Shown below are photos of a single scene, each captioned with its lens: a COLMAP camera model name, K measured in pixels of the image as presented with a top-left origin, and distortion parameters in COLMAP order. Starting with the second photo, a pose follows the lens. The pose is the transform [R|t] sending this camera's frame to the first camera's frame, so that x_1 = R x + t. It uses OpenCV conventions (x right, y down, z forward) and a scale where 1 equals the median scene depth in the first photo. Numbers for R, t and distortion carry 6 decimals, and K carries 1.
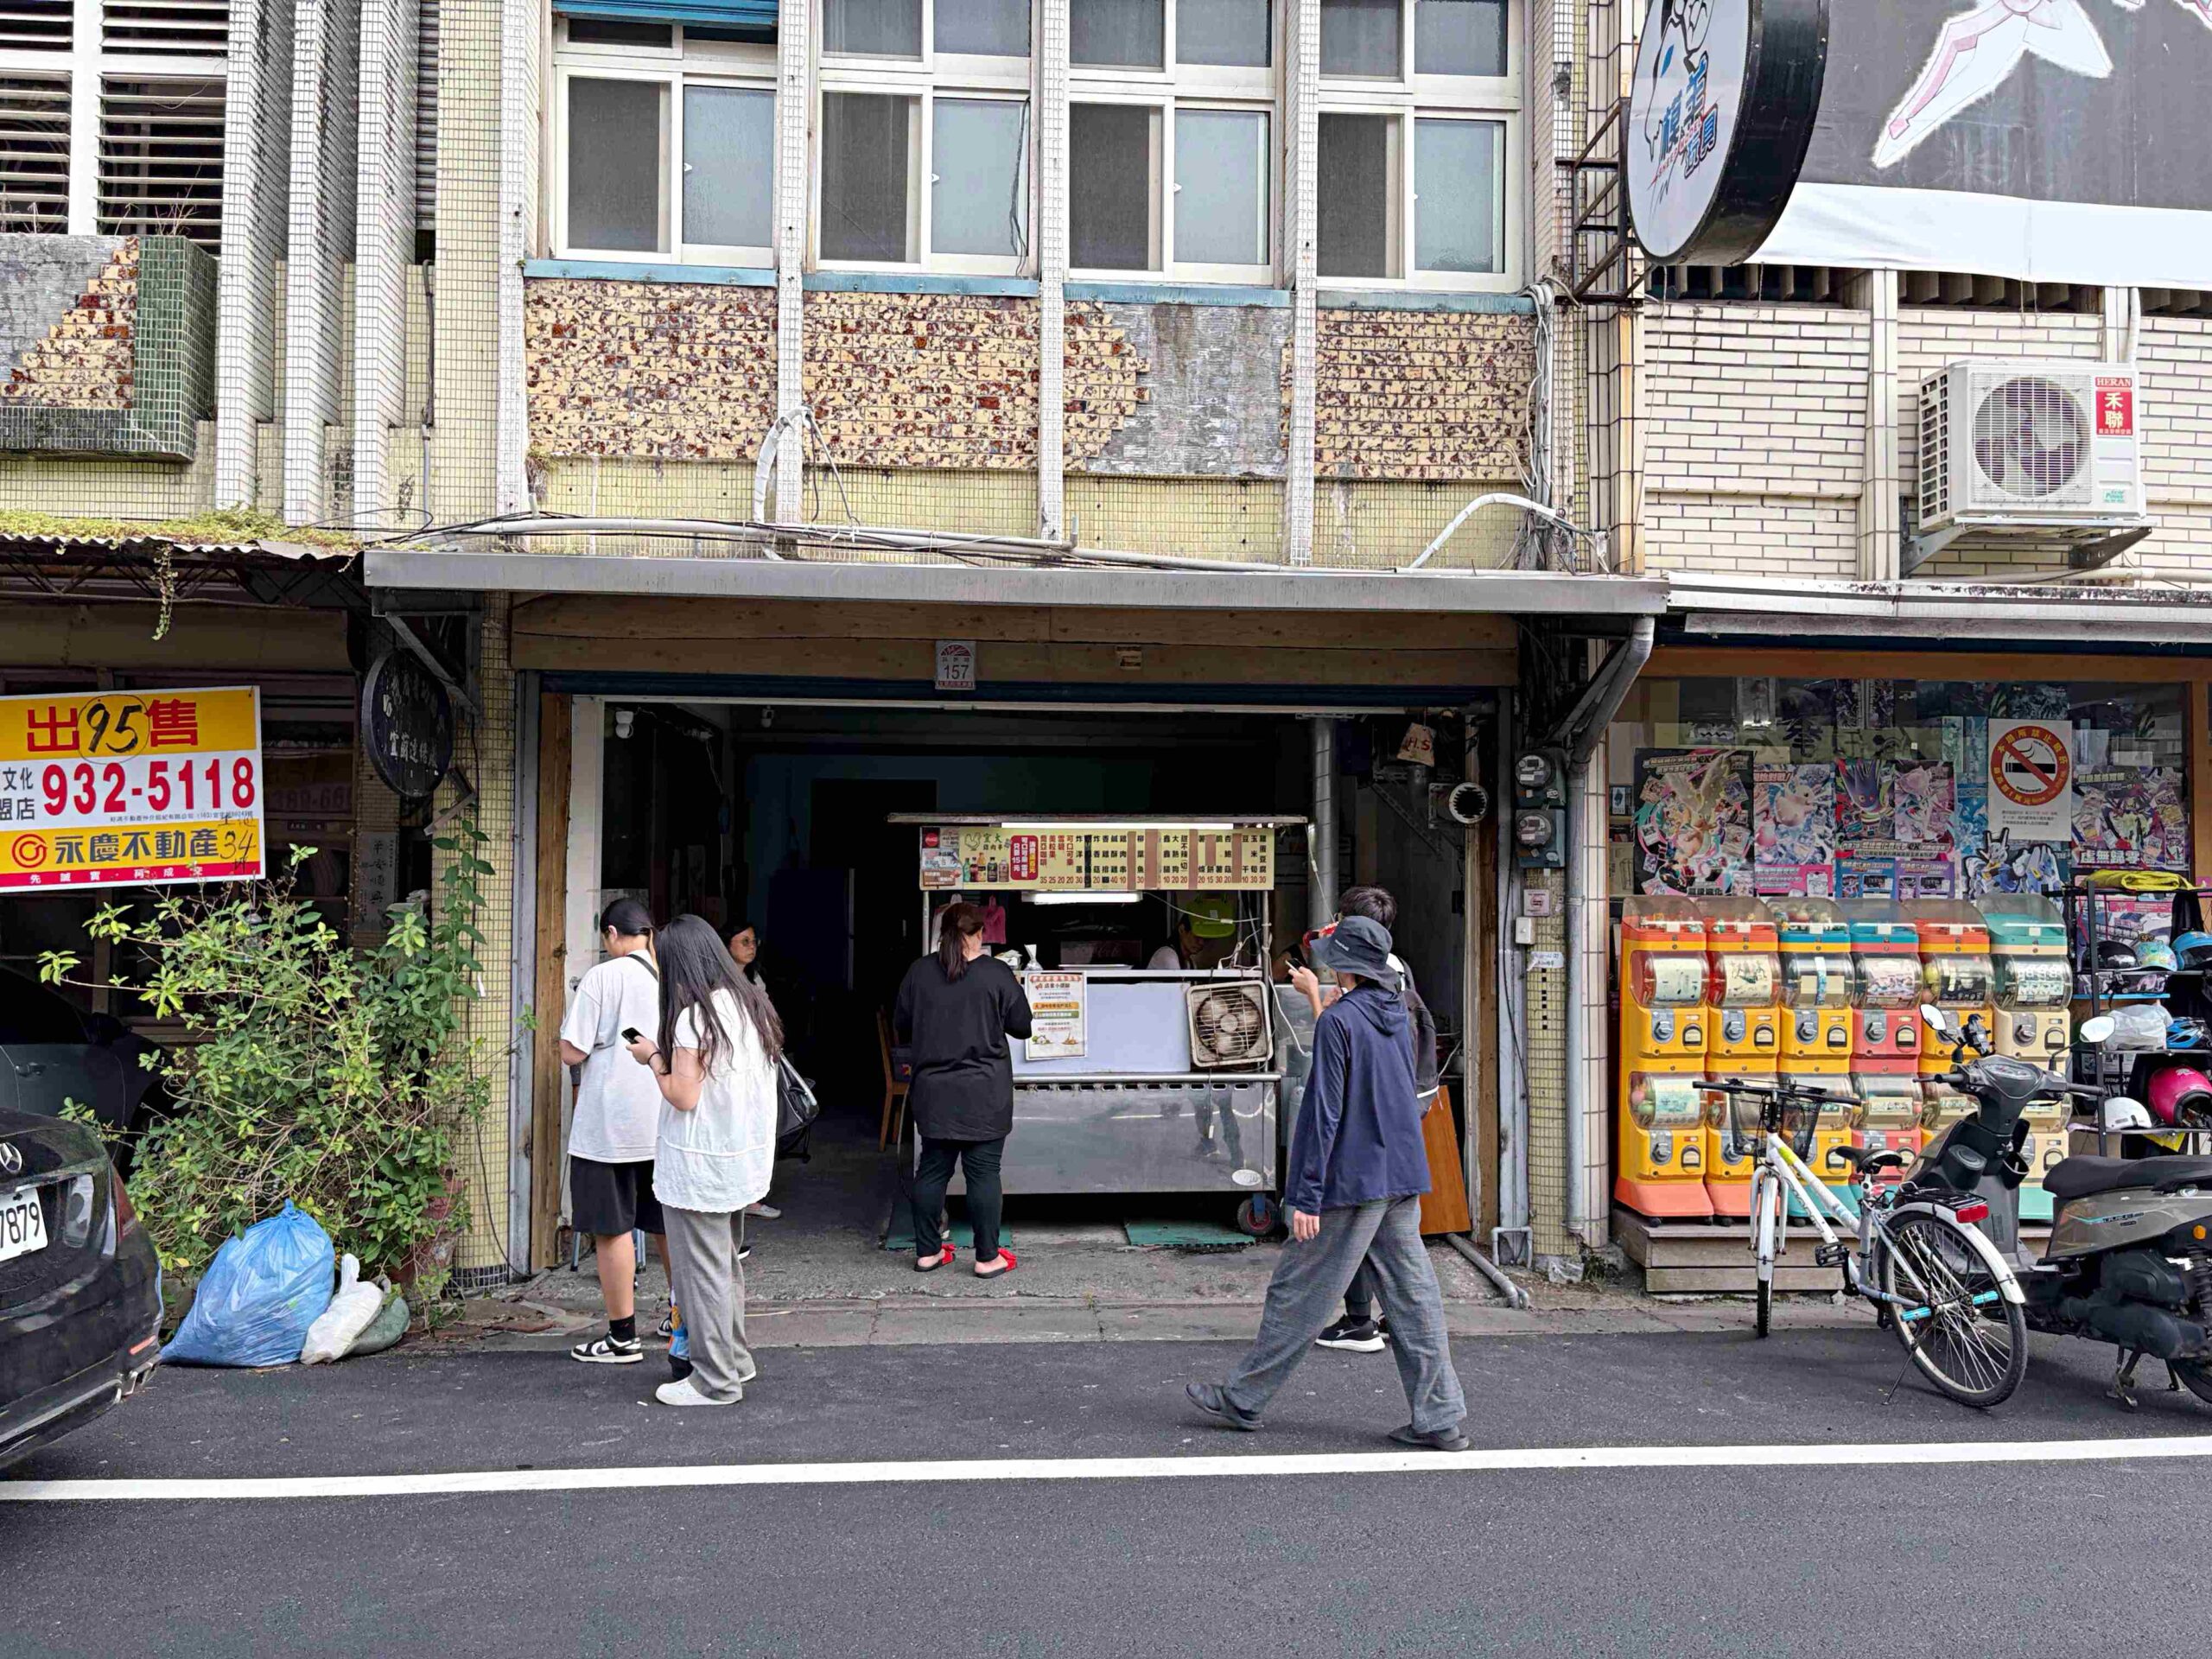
lens RADIAL K [[1688.0, 0, 1099.0], [0, 1688.0, 840.1], [0, 0, 1]] dist [0.029722, -0.032065]
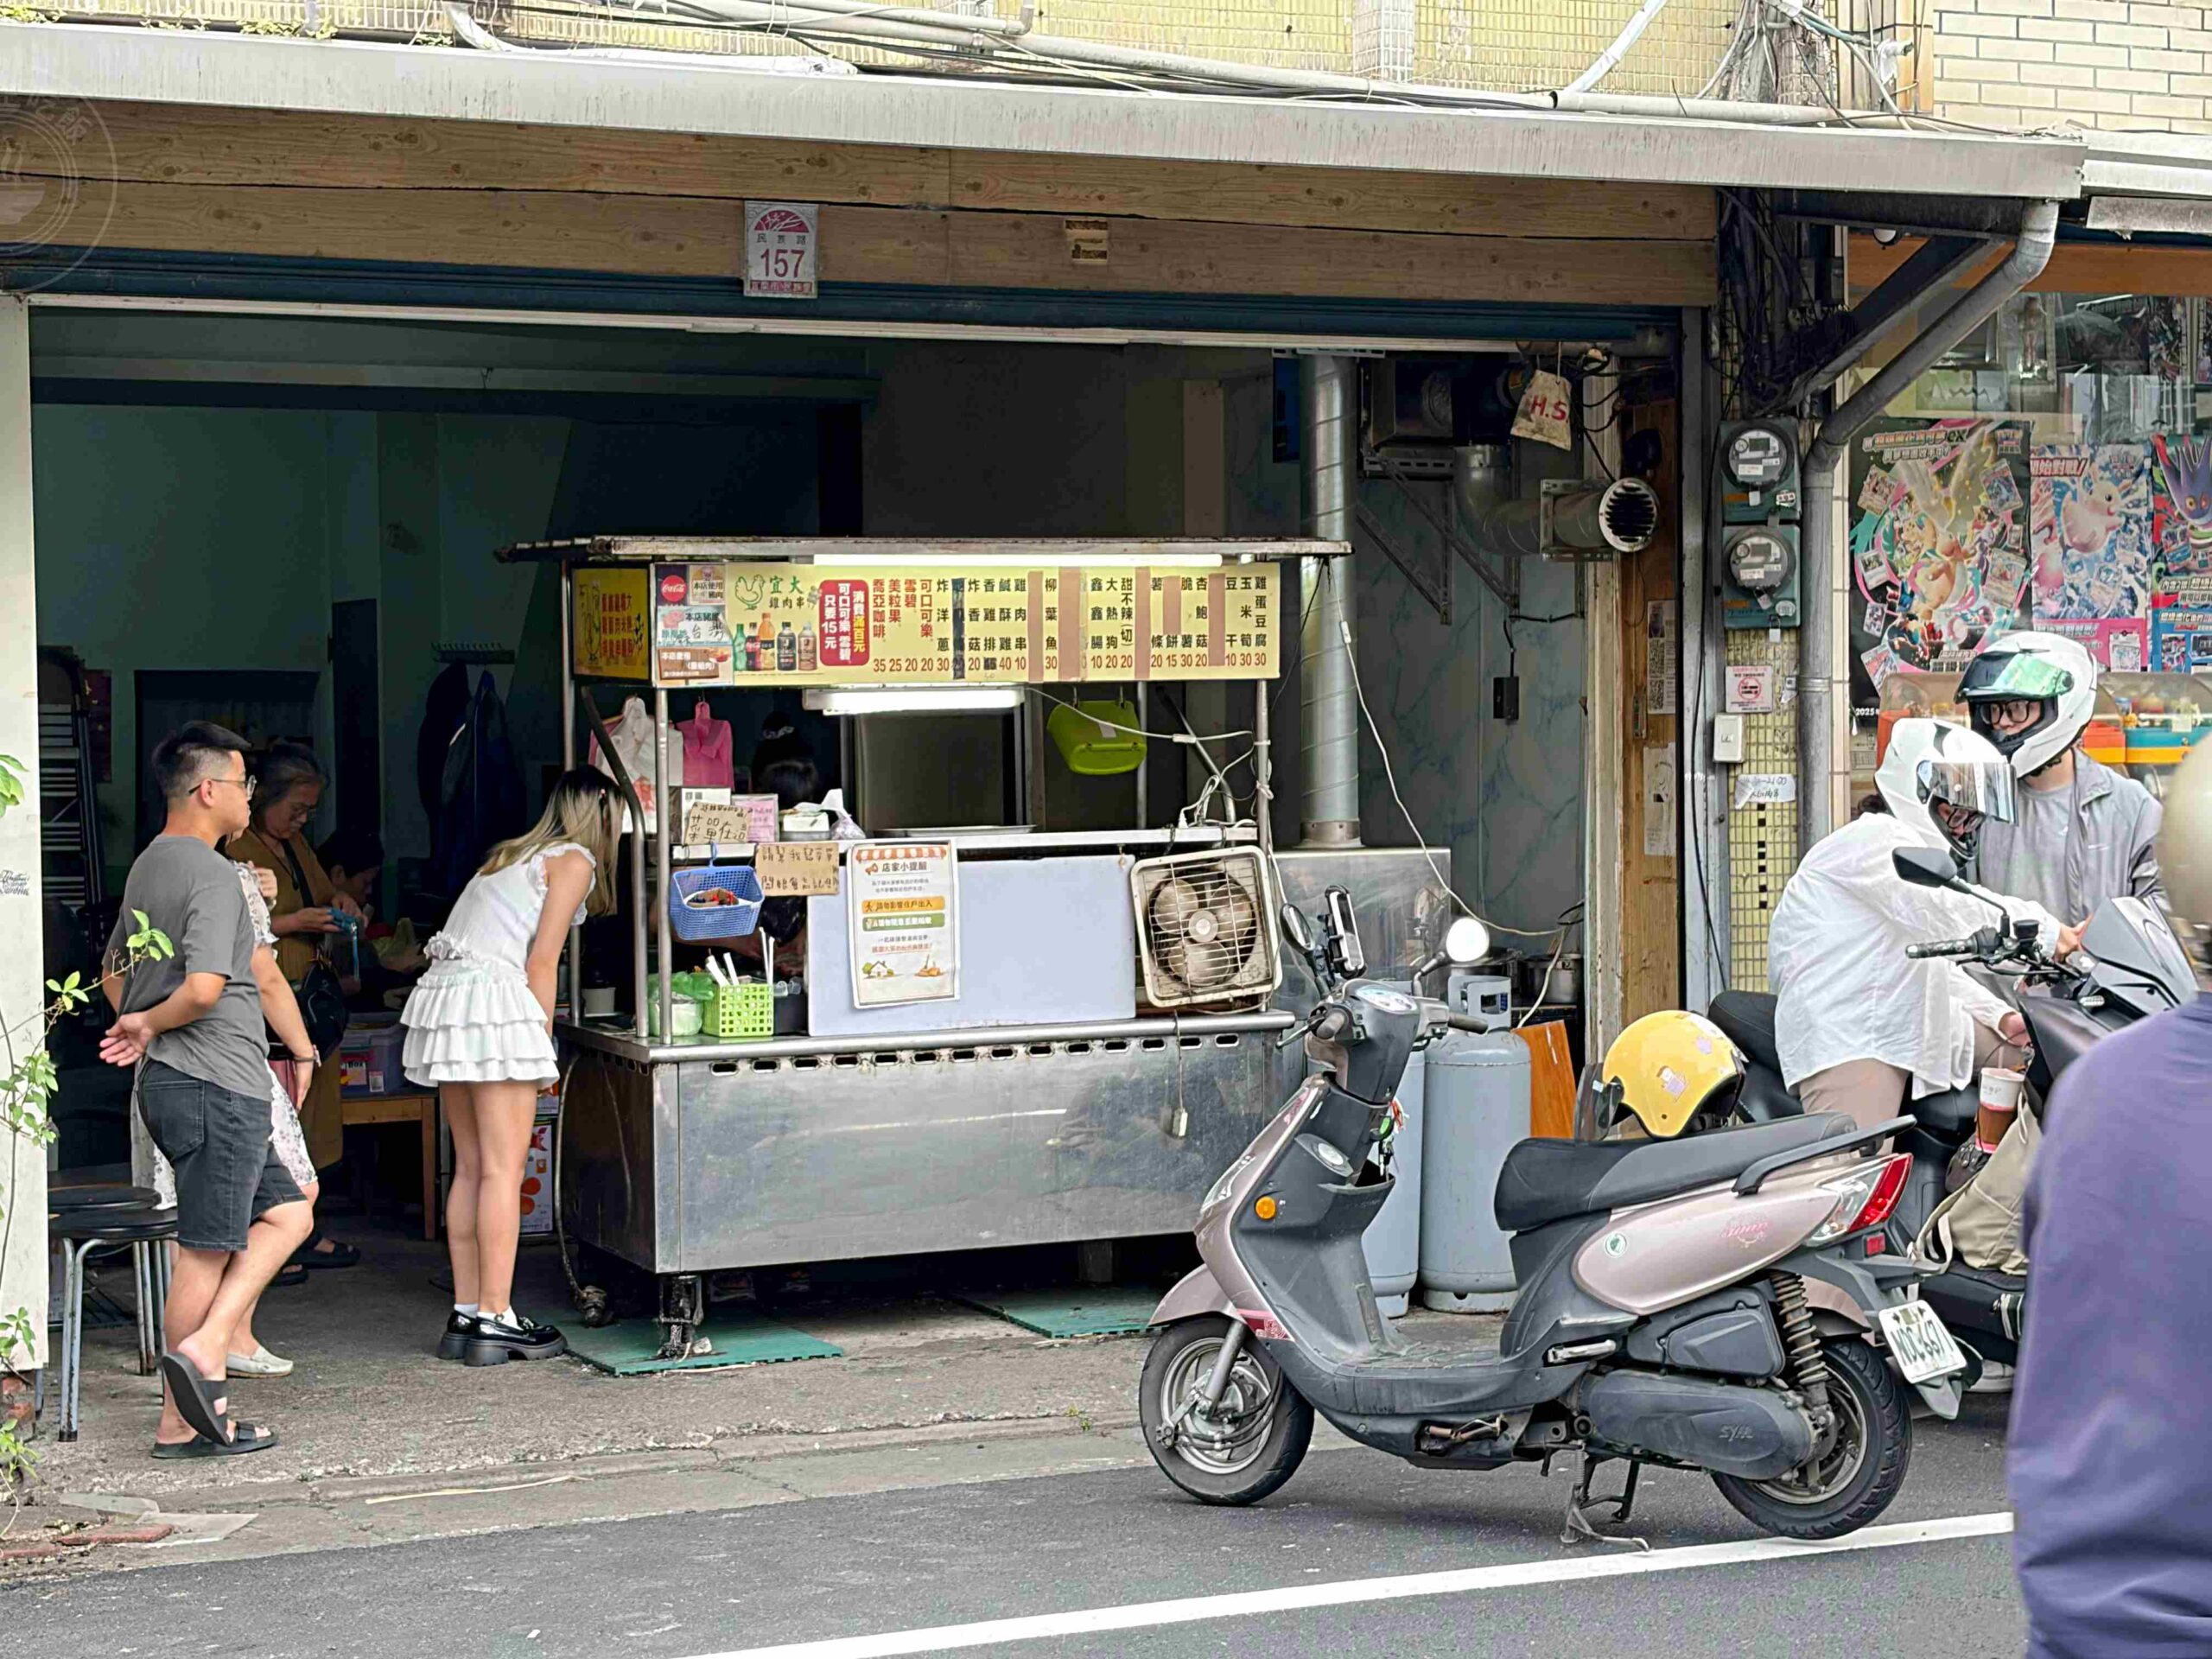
lens RADIAL K [[4094.3, 0, 1196.6], [0, 4094.3, 959.3], [0, 0, 1]] dist [0.088384, 0.000000]
pose [[0.933698, -0.041046, 0.355701, -0.395171], [0.009831, 0.995972, 0.089125, 0.002188], [-0.357926, -0.079719, 0.930341, -0.223126]]
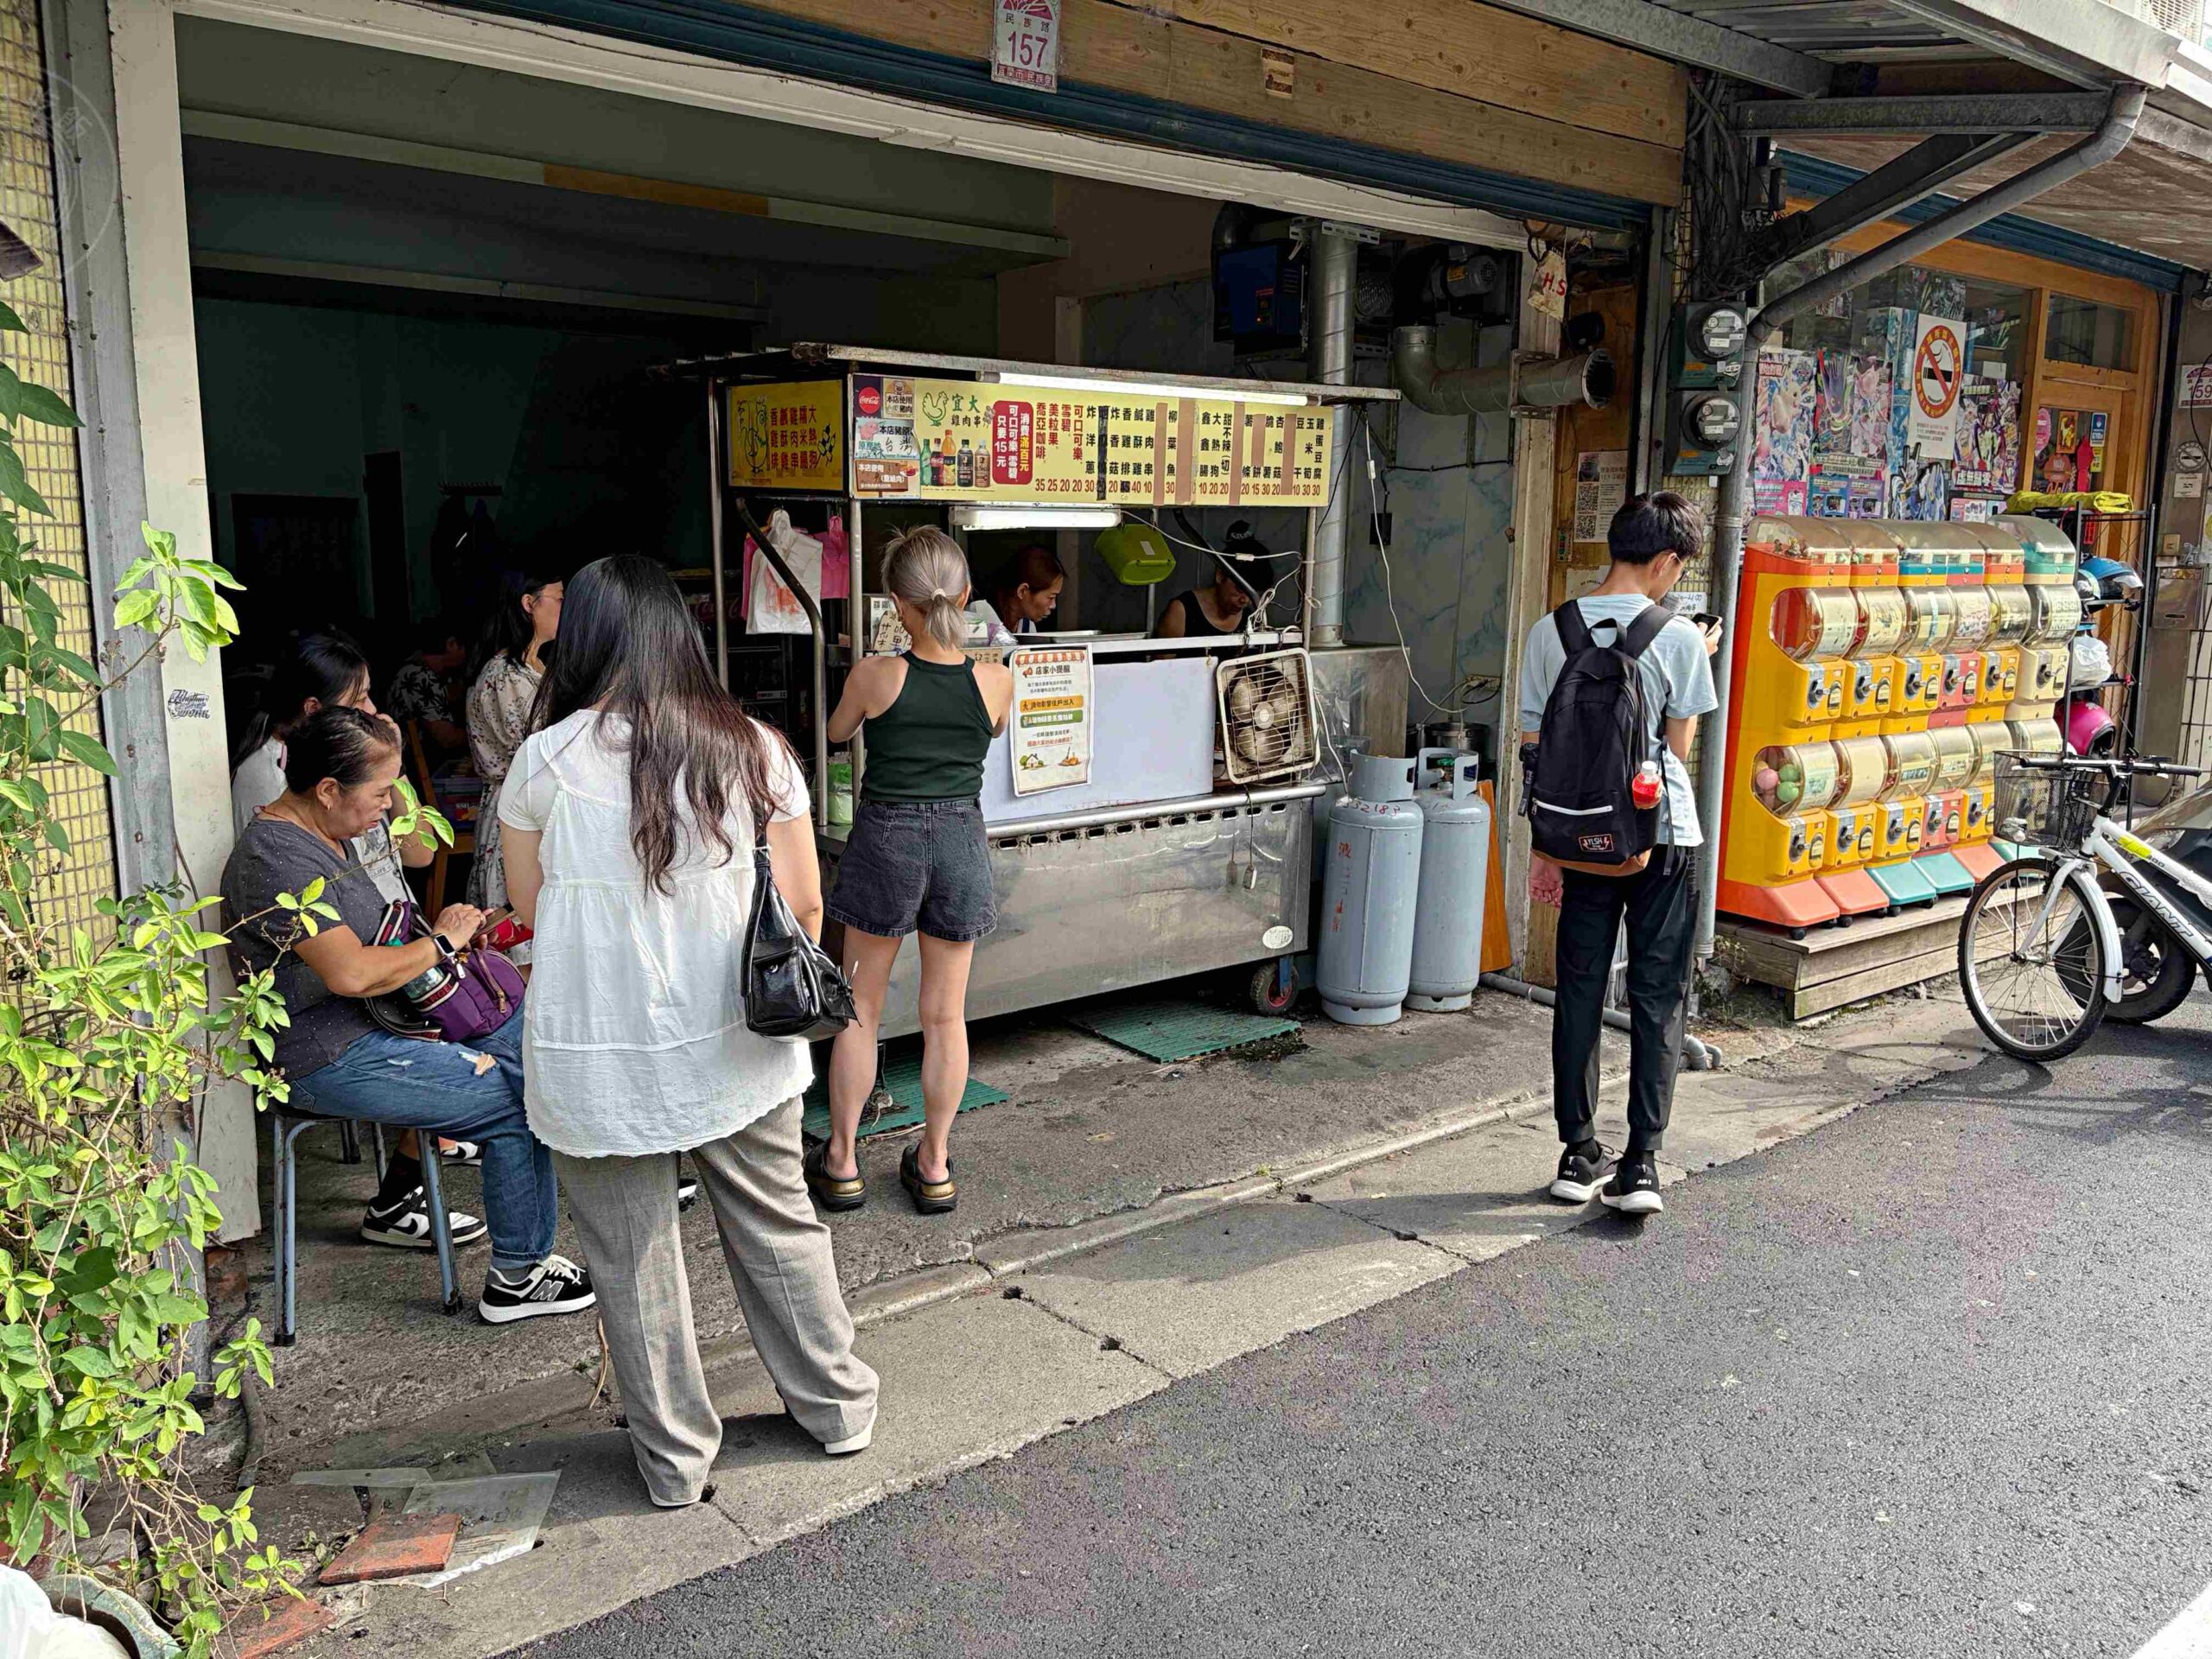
lens RADIAL K [[1688.0, 0, 1122.4], [0, 1688.0, 839.2], [0, 0, 1]] dist [0.029722, -0.032065]
pose [[0.820526, -0.100677, 0.562673, -0.342261], [-0.016784, 0.979699, 0.199769, 0.026479], [-0.571363, -0.173360, 0.802179, 0.503398]]
